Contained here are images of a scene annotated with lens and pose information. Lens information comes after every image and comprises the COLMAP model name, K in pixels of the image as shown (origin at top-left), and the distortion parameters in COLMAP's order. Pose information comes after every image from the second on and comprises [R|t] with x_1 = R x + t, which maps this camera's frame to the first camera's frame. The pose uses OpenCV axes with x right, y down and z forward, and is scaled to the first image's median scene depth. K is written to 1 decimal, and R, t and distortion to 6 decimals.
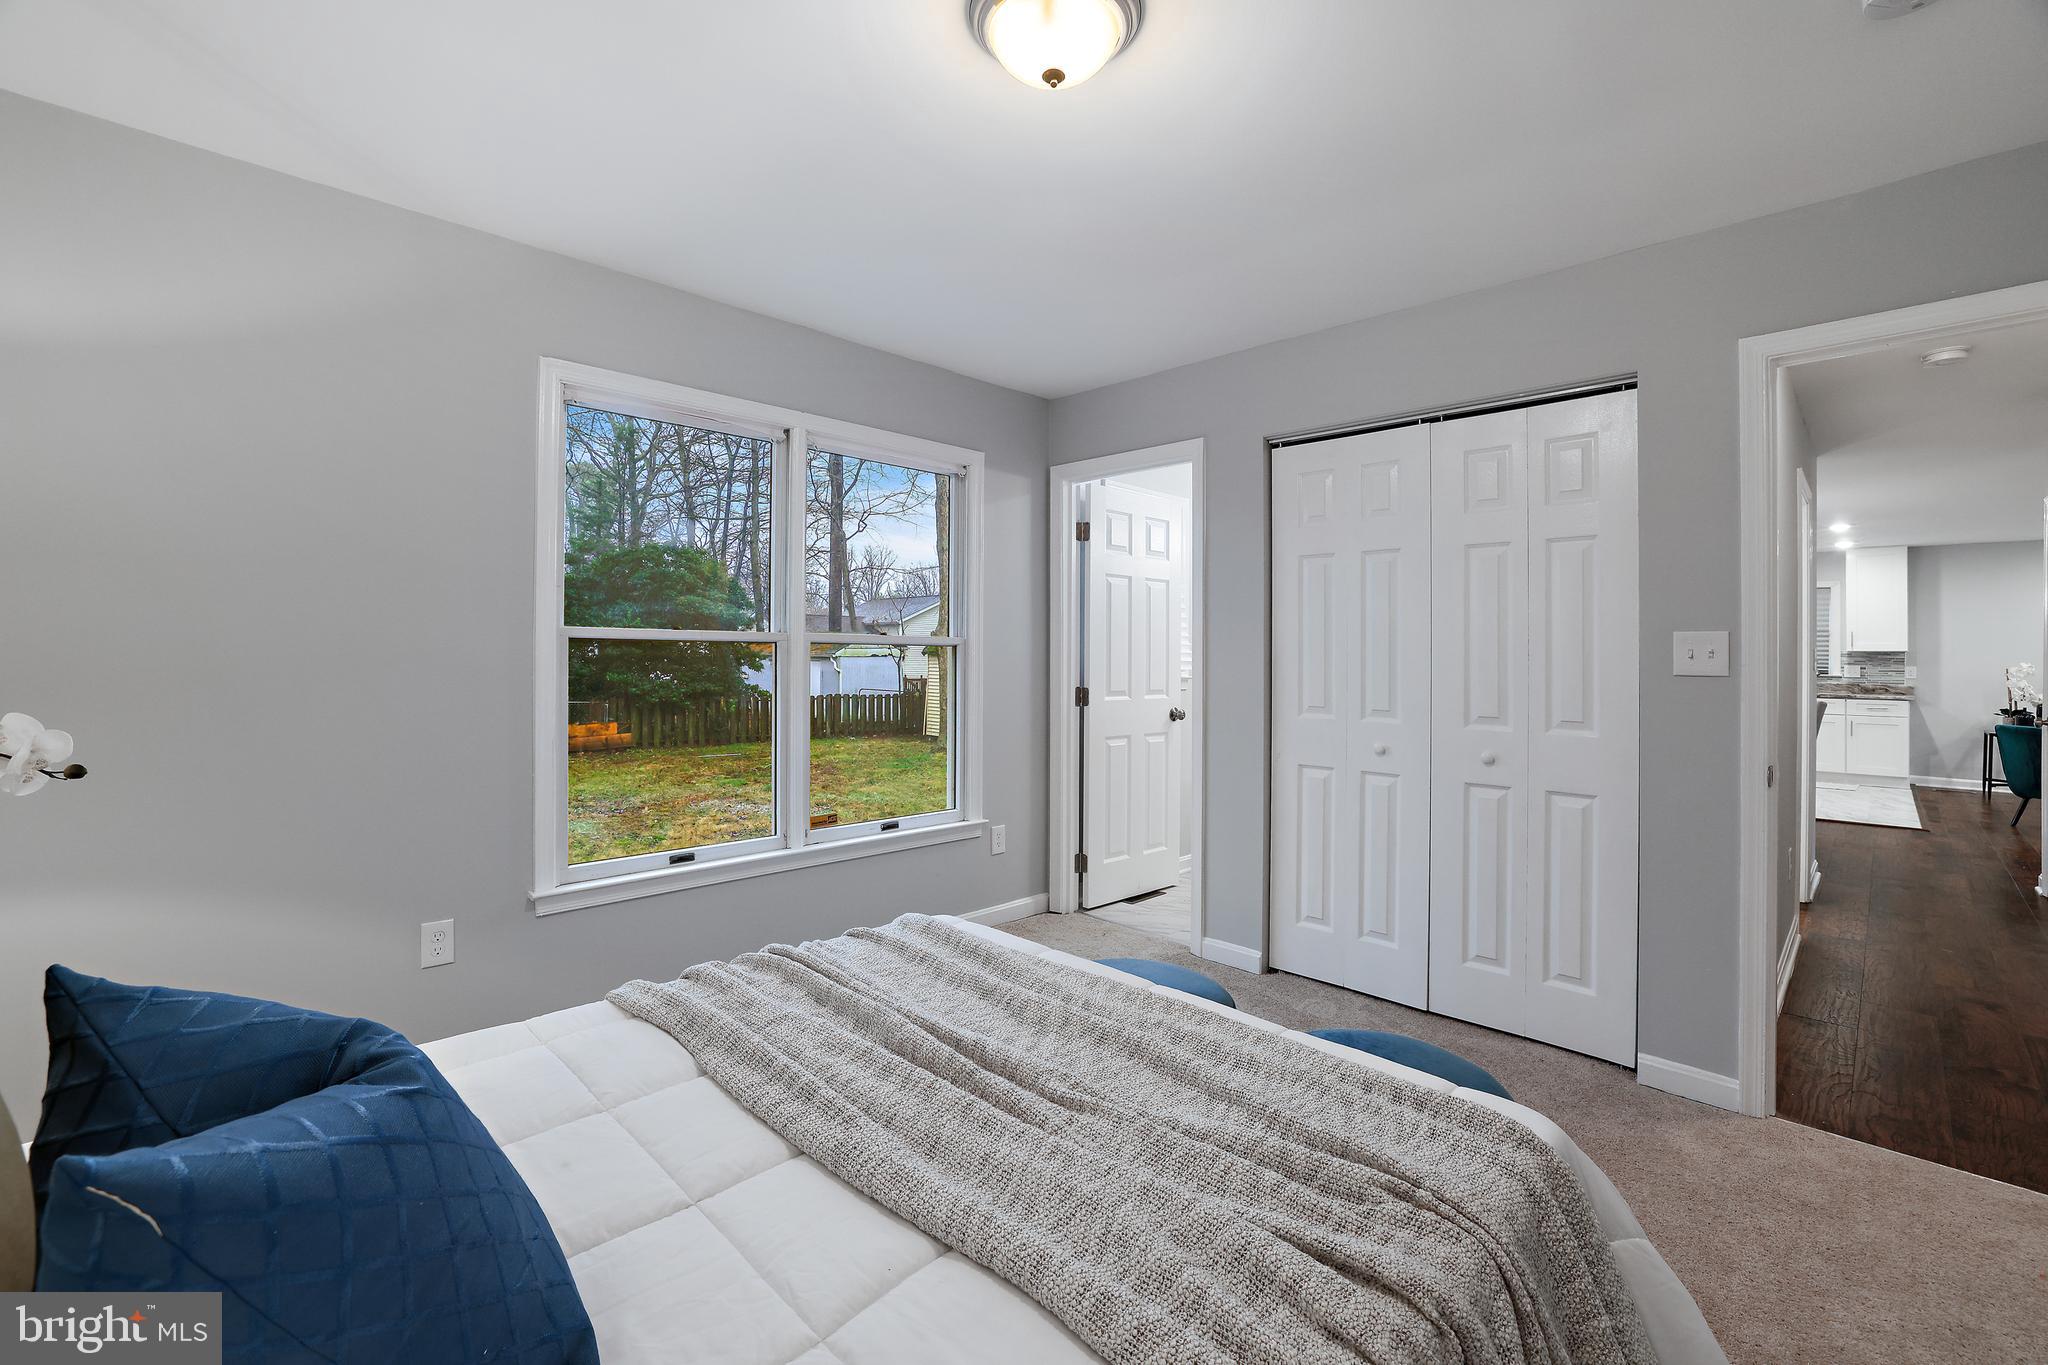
lens RADIAL K [[895.2, 0, 1058.3], [0, 895.2, 664.5], [0, 0, 1]] dist [-0.023967, 0.010238]
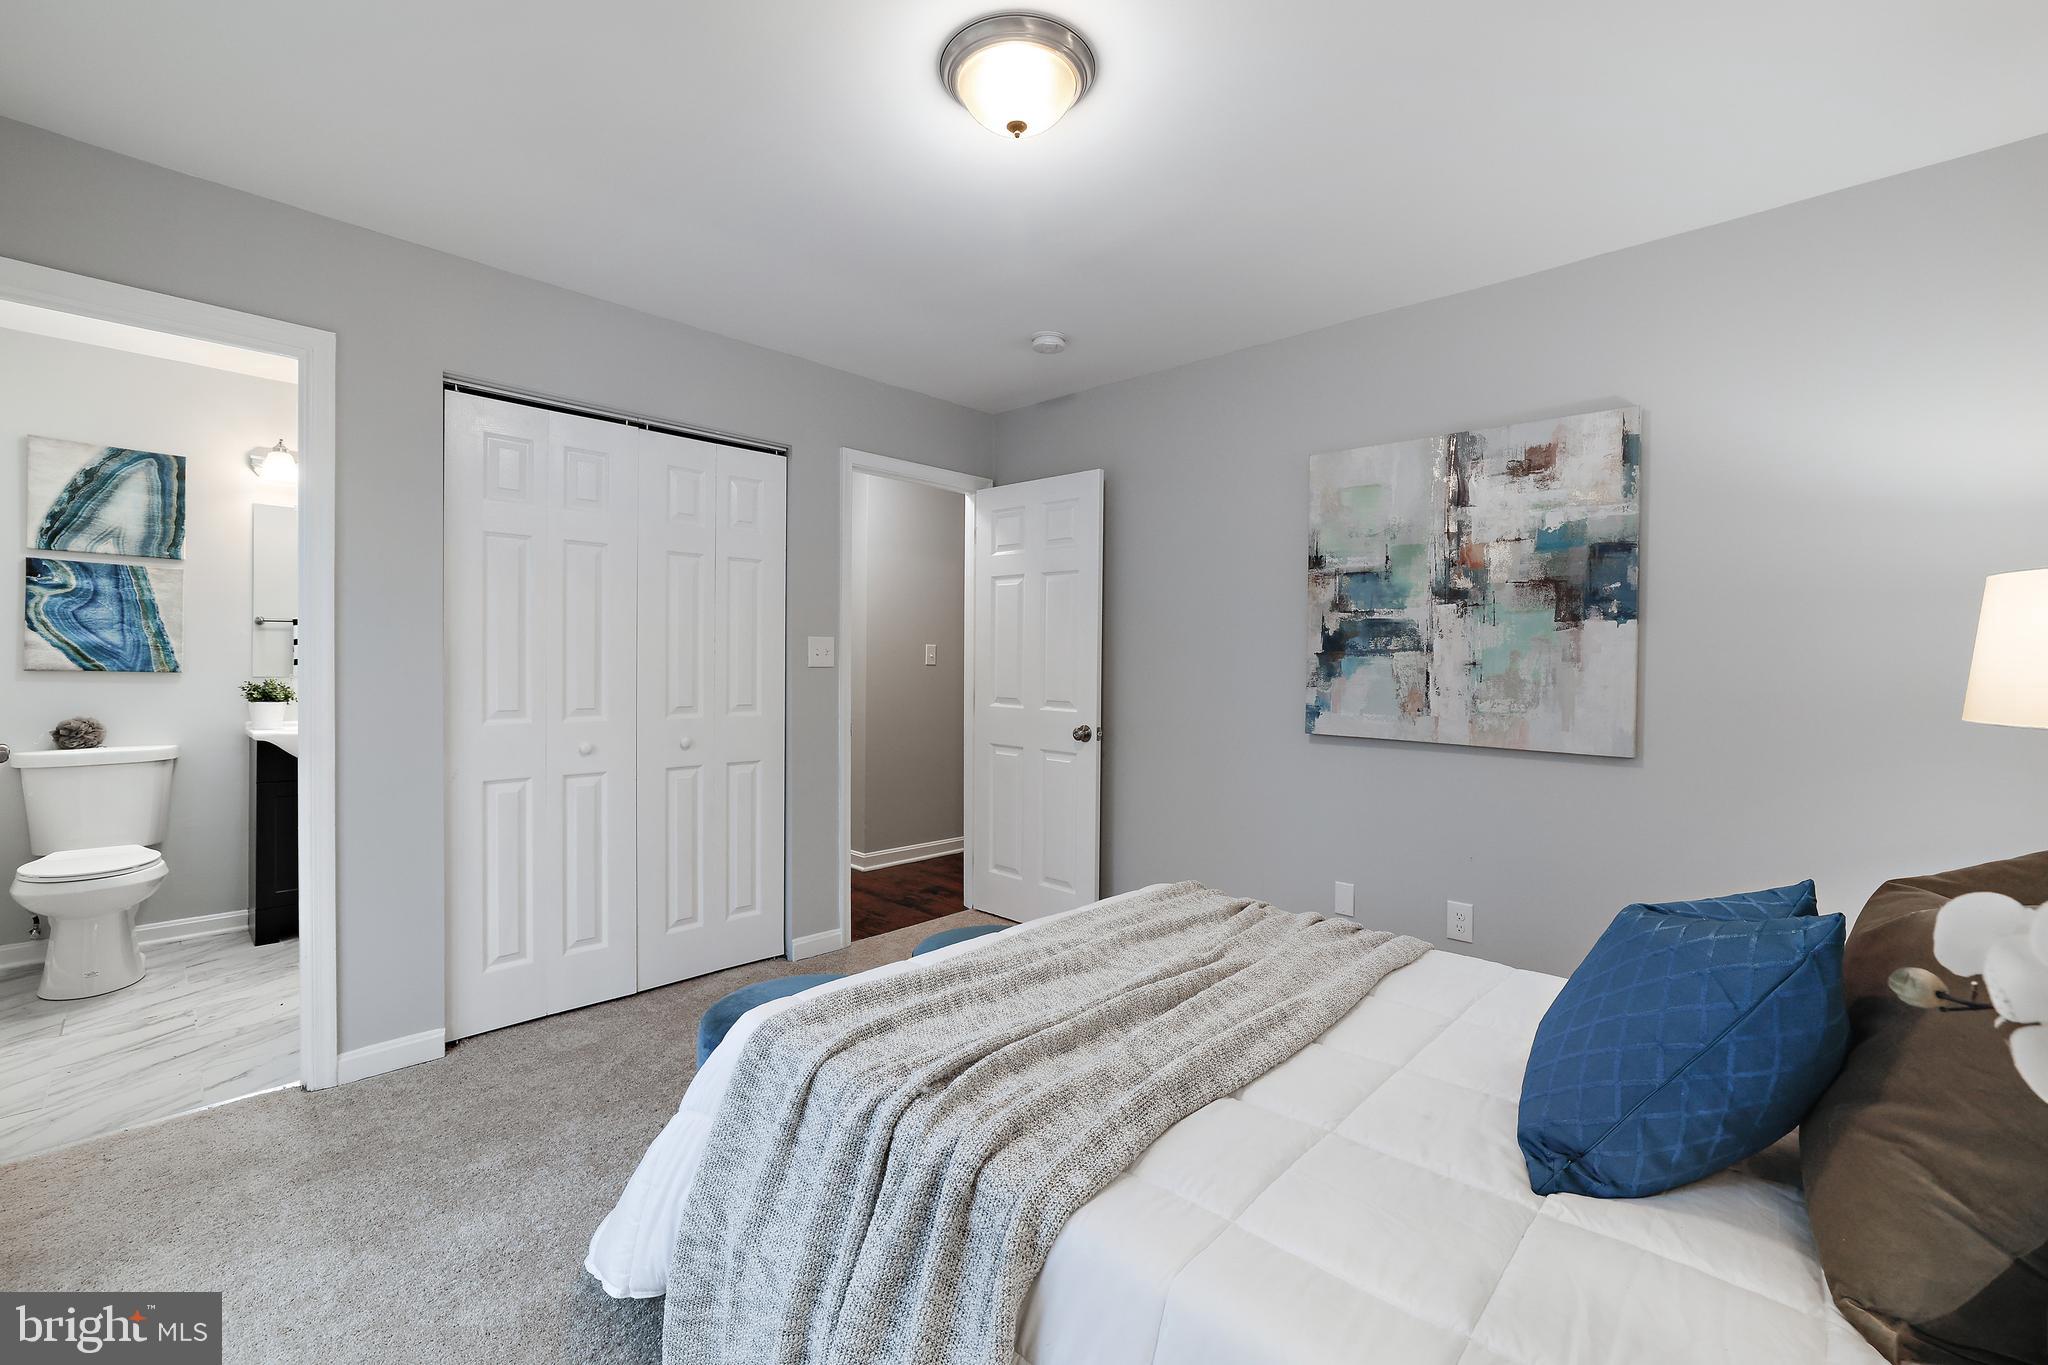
lens RADIAL K [[895.2, 0, 1003.8], [0, 895.2, 667.4], [0, 0, 1]] dist [-0.023967, 0.010238]
pose [[-0.022540, -0.017544, 0.999592, -0.970252], [-0.000464, 0.999846, 0.017538, -0.015982], [-0.999746, -0.000068, -0.022545, 0.913371]]
